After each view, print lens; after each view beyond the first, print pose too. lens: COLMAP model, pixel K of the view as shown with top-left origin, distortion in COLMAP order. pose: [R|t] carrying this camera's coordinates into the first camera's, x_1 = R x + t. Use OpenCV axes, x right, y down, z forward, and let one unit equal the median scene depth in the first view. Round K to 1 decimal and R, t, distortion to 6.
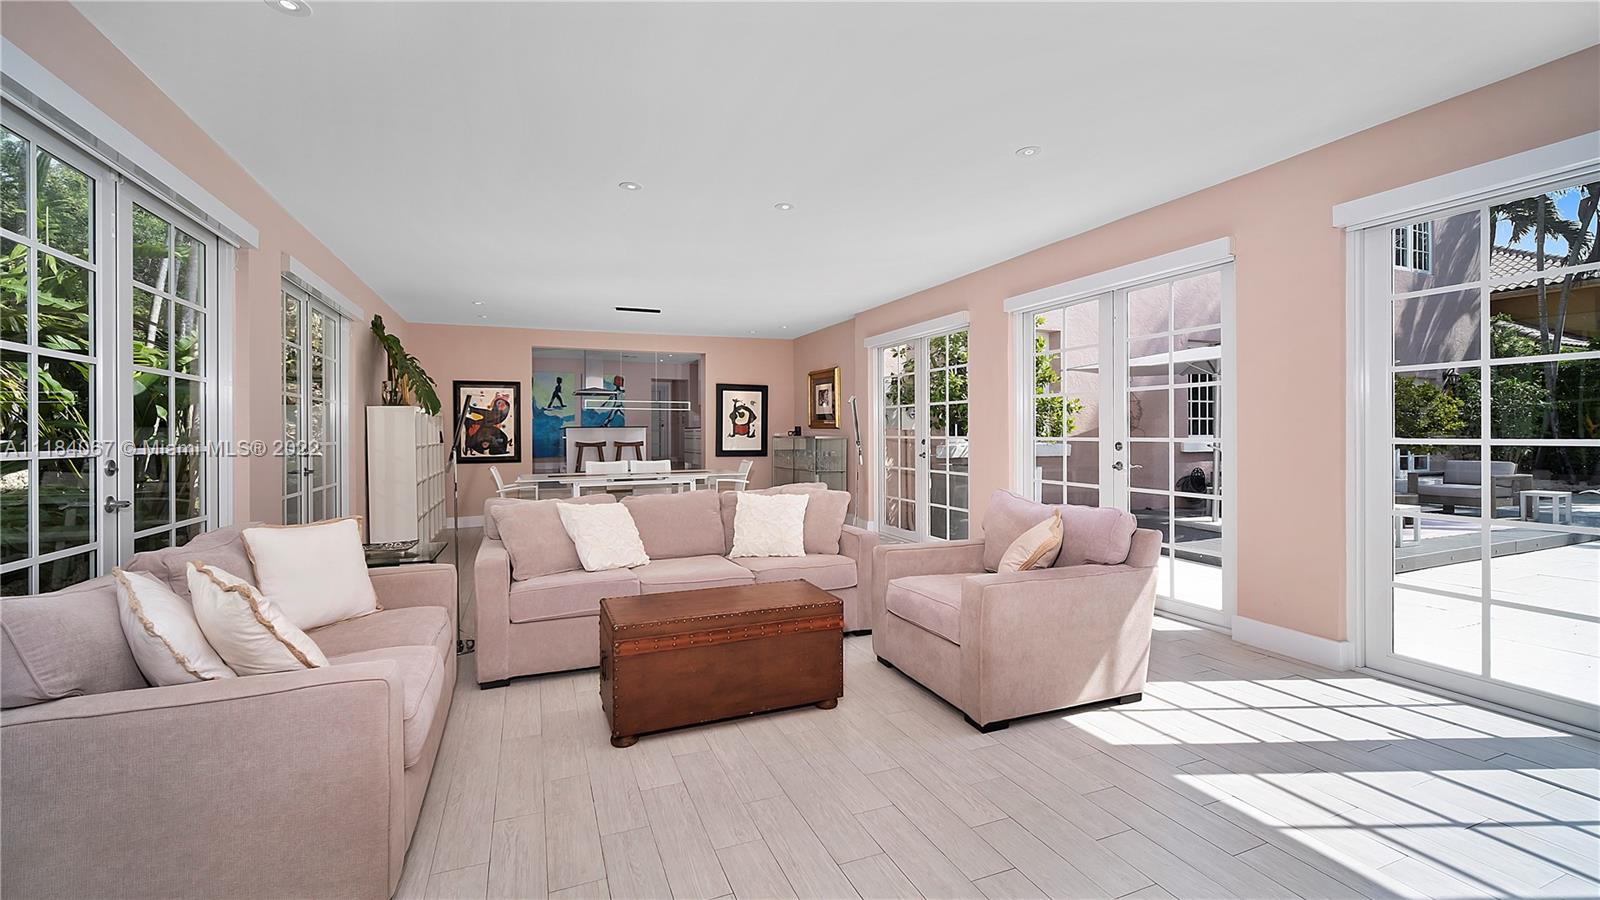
lens RADIAL K [[662.3, 0, 790.8], [0, 662.3, 435.4], [0, 0, 1]] dist [-0.001359, -0.000064]
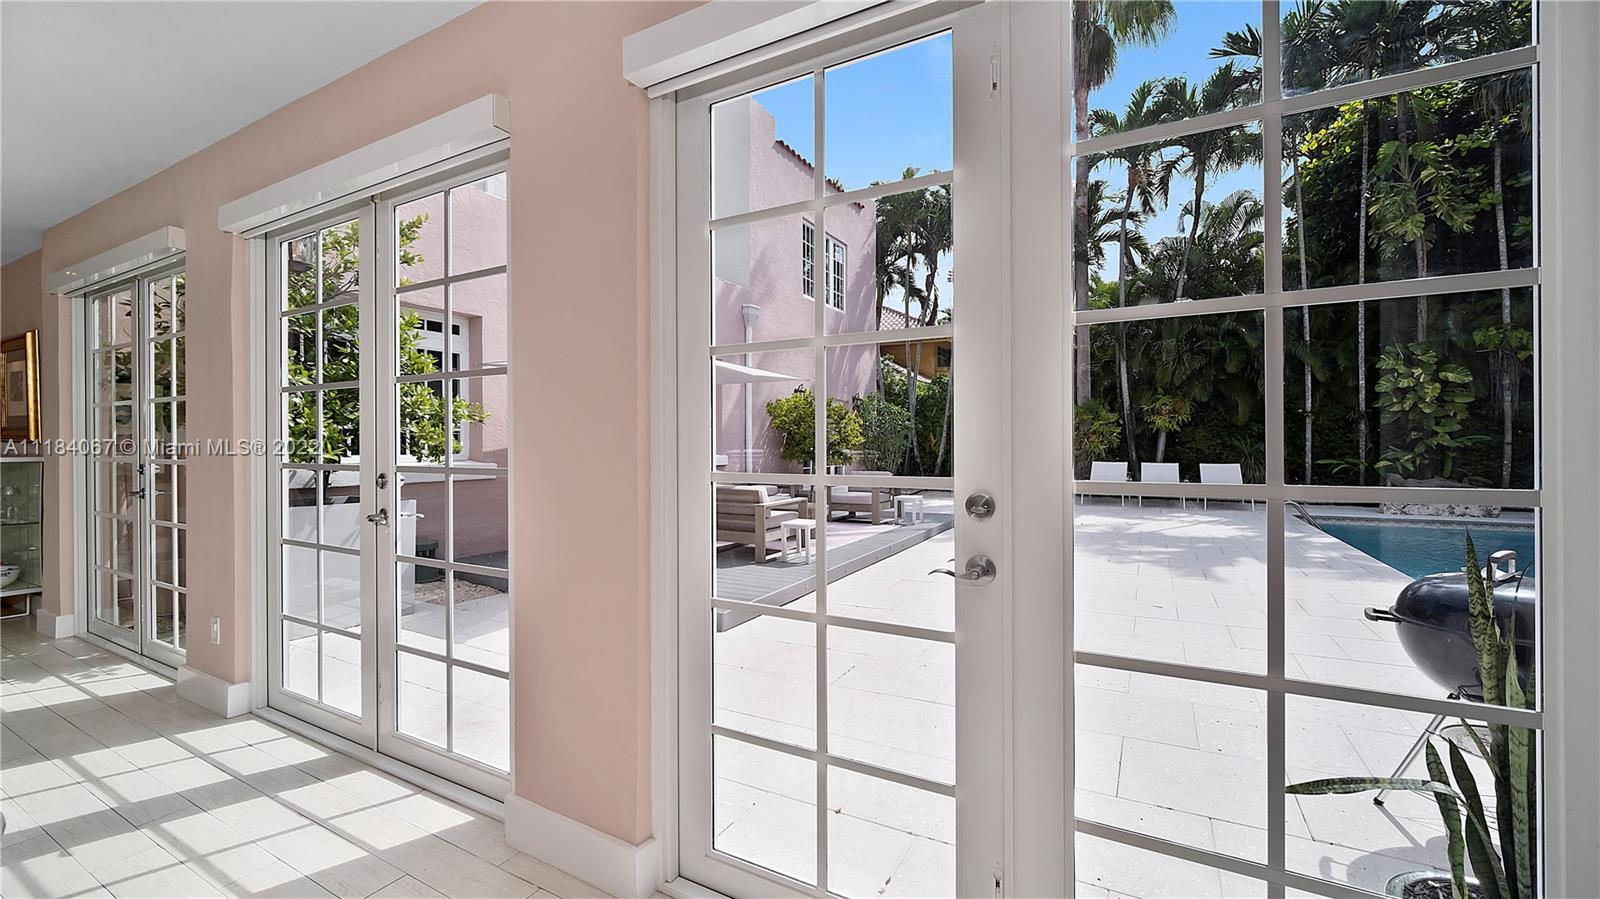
lens RADIAL K [[662.3, 0, 790.8], [0, 662.3, 434.9], [0, 0, 1]] dist [-0.001359, -0.000064]
pose [[0.783050, 0.009391, 0.621887, 0.159444], [0.000884, 0.999868, -0.016212, -0.005055], [-0.621958, 0.013244, 0.782939, 0.133866]]
